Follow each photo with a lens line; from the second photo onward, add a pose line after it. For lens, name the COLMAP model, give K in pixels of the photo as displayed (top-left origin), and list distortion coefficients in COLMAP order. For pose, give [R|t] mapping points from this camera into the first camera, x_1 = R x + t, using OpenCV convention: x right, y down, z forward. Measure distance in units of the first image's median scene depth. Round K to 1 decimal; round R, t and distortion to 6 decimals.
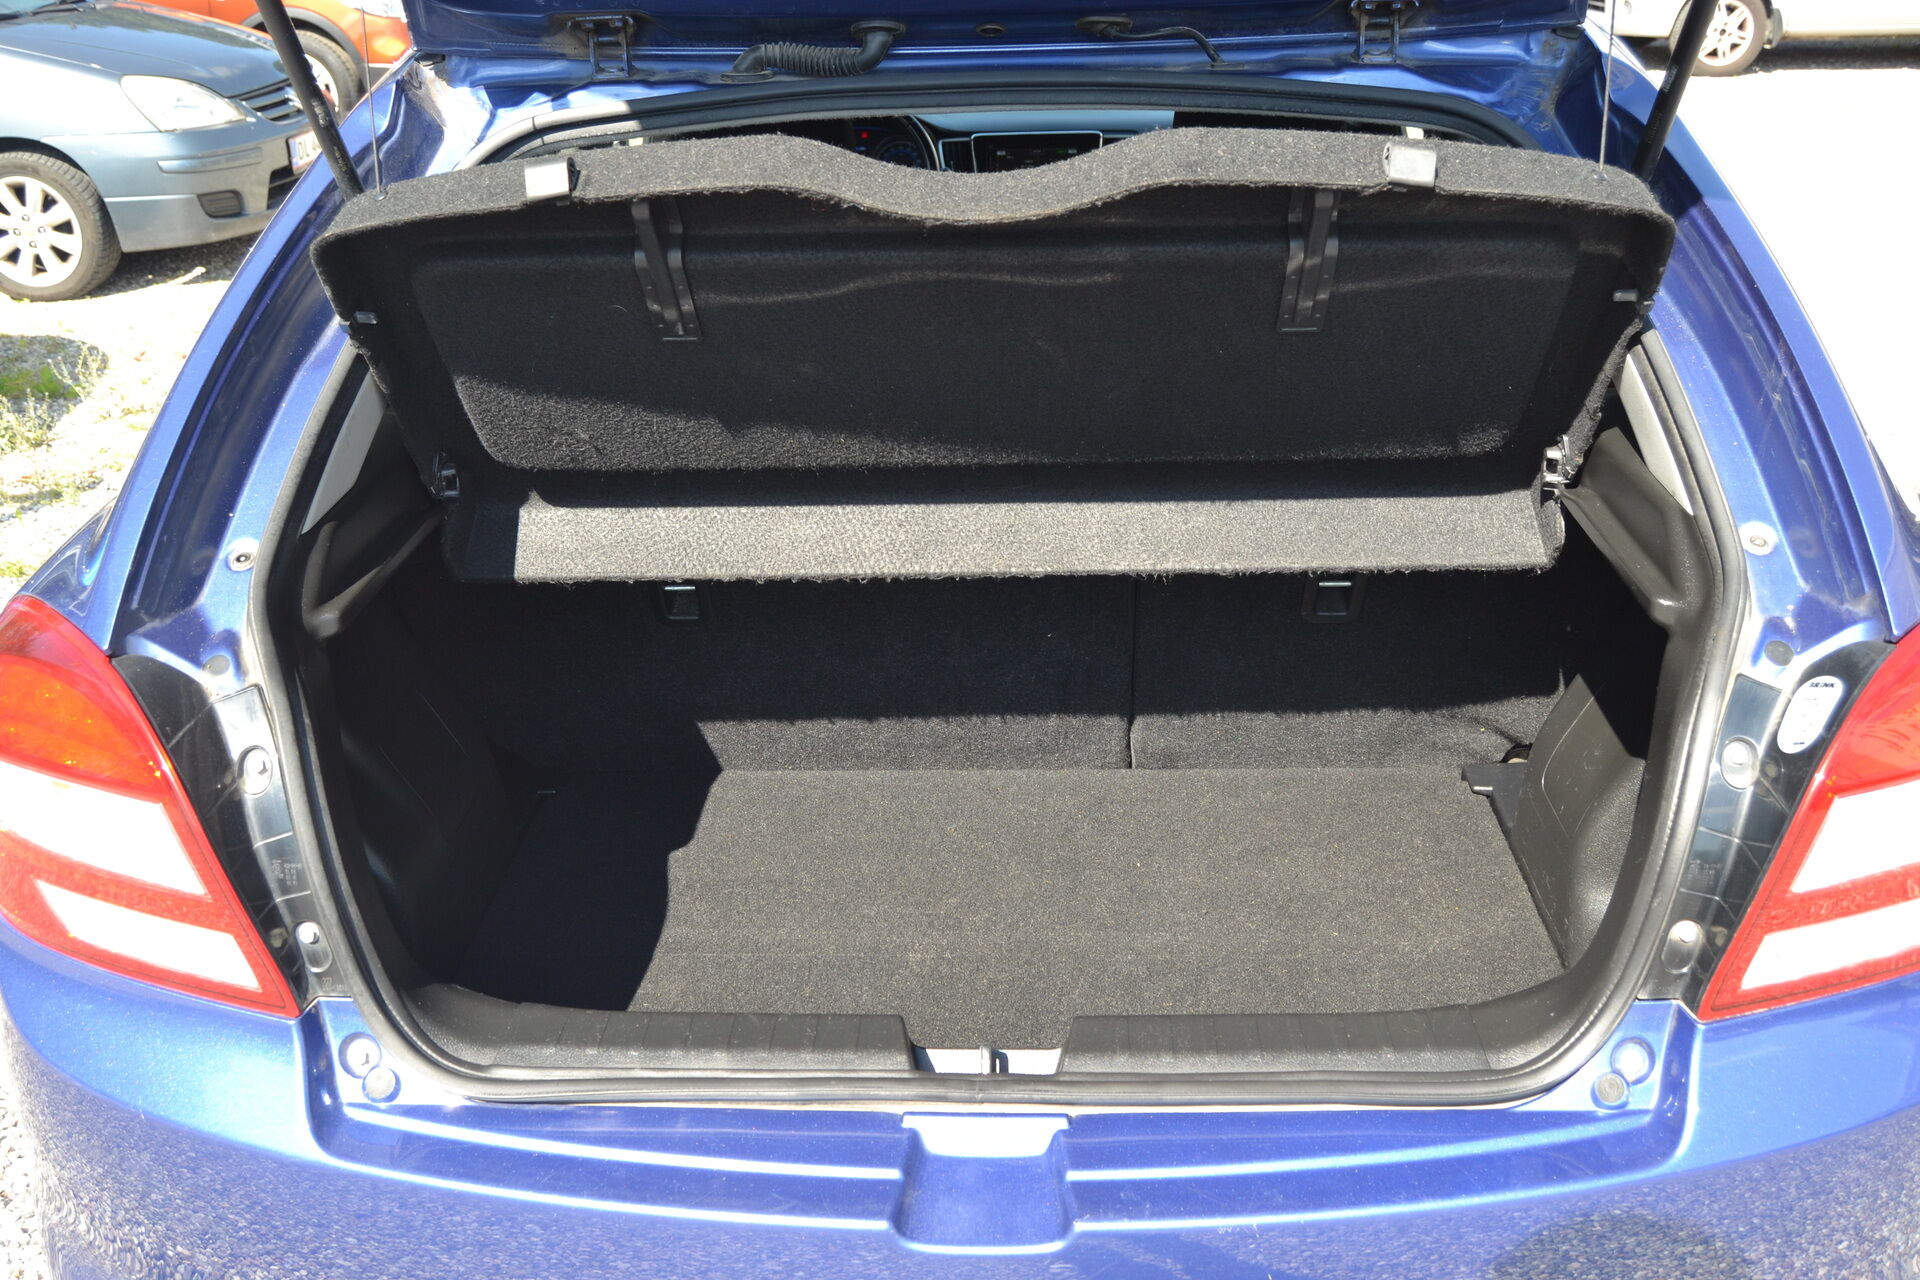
lens RADIAL K [[1730.2, 0, 959.8], [0, 1730.2, 607.2], [0, 0, 1]] dist [-0.070328, 0.020203]
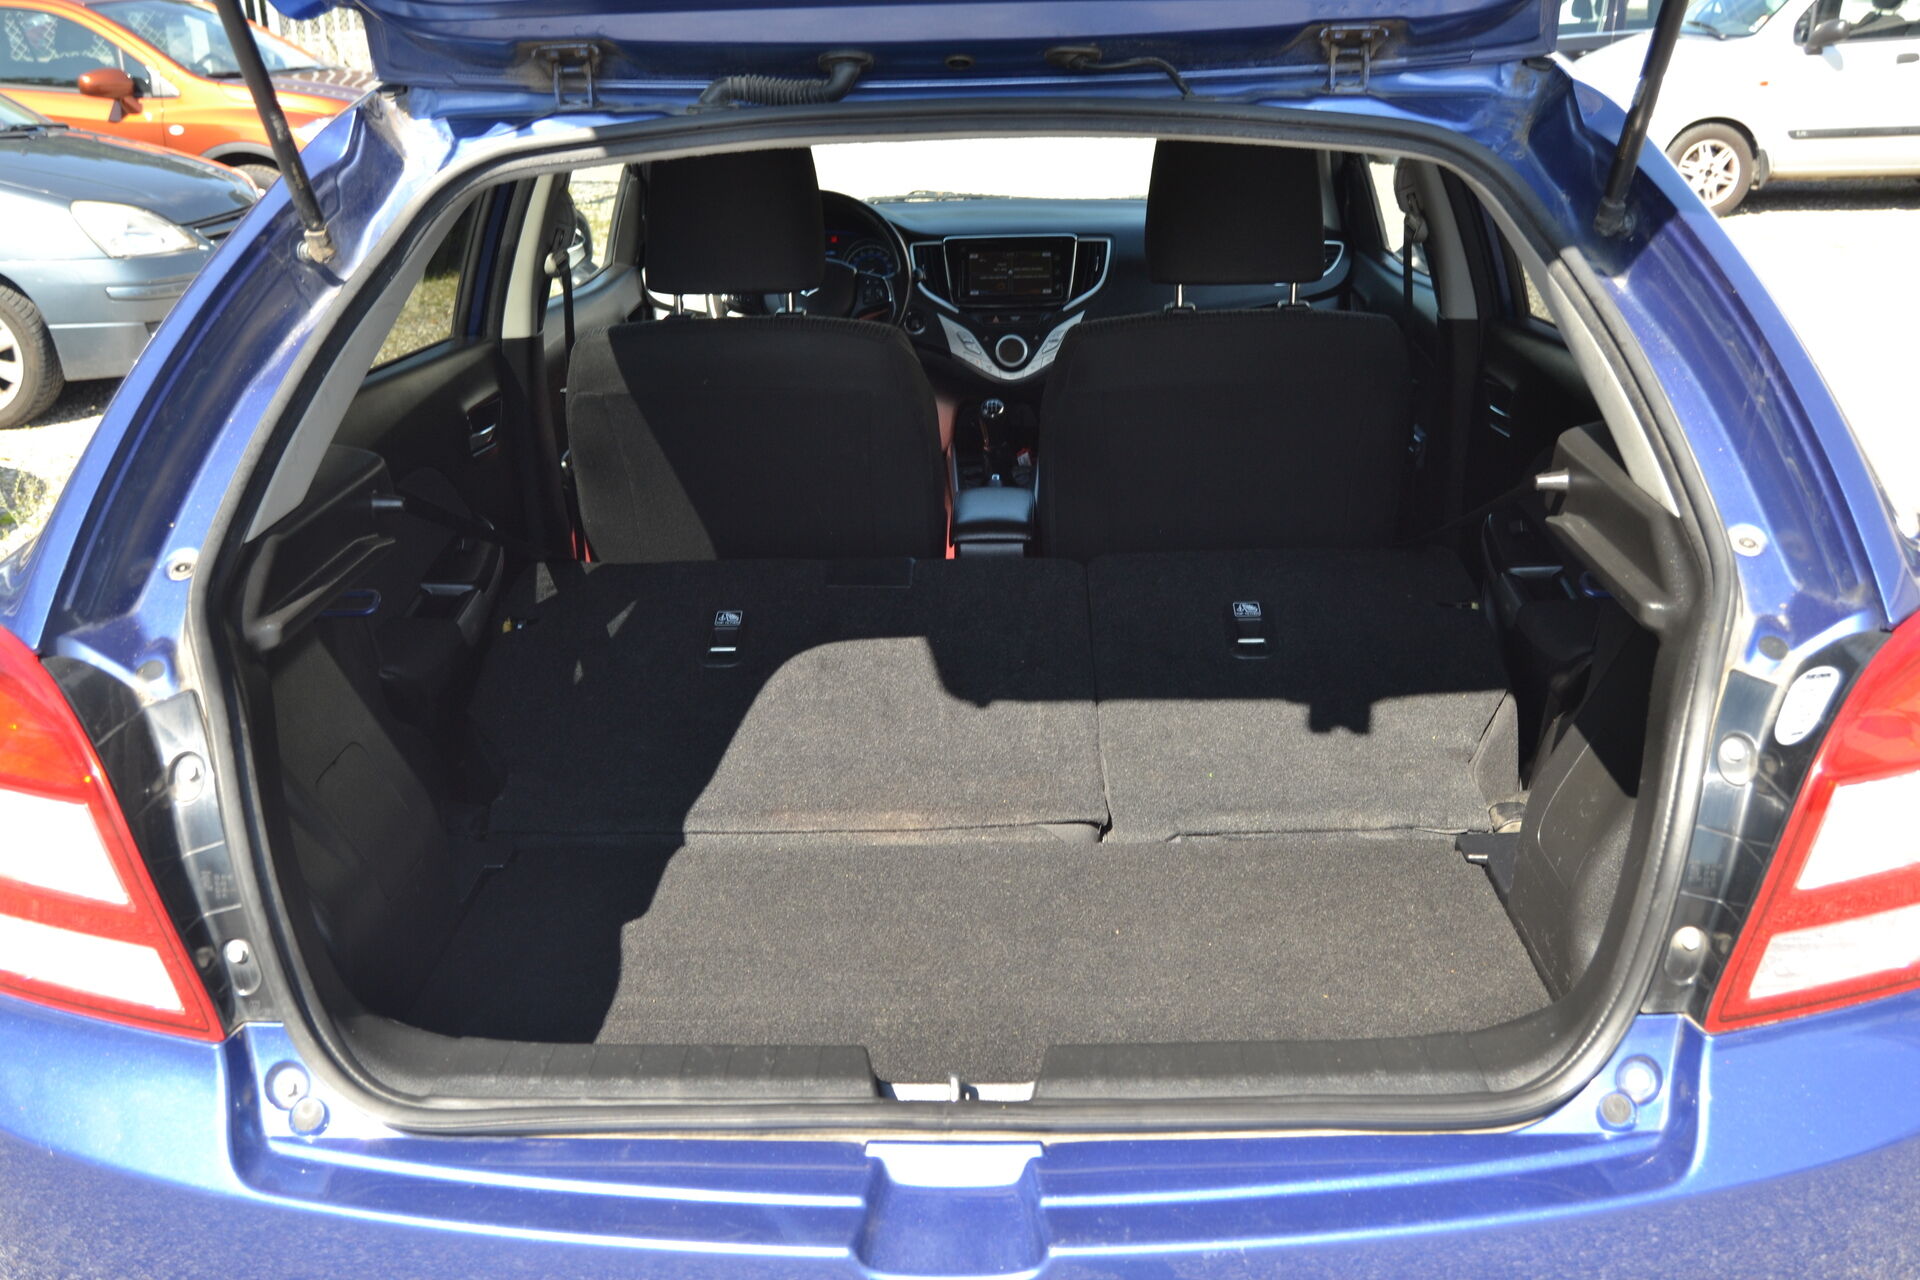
lens RADIAL K [[1815.8, 0, 960.0], [0, 1815.8, 640.0], [0, 0, 1]] dist [-0.067345, 0.020654]
pose [[0.999909, -0.000582, 0.013505, 0.004866], [0.001871, 0.995415, -0.095631, 0.113314], [-0.013387, 0.095647, 0.995325, -0.007538]]
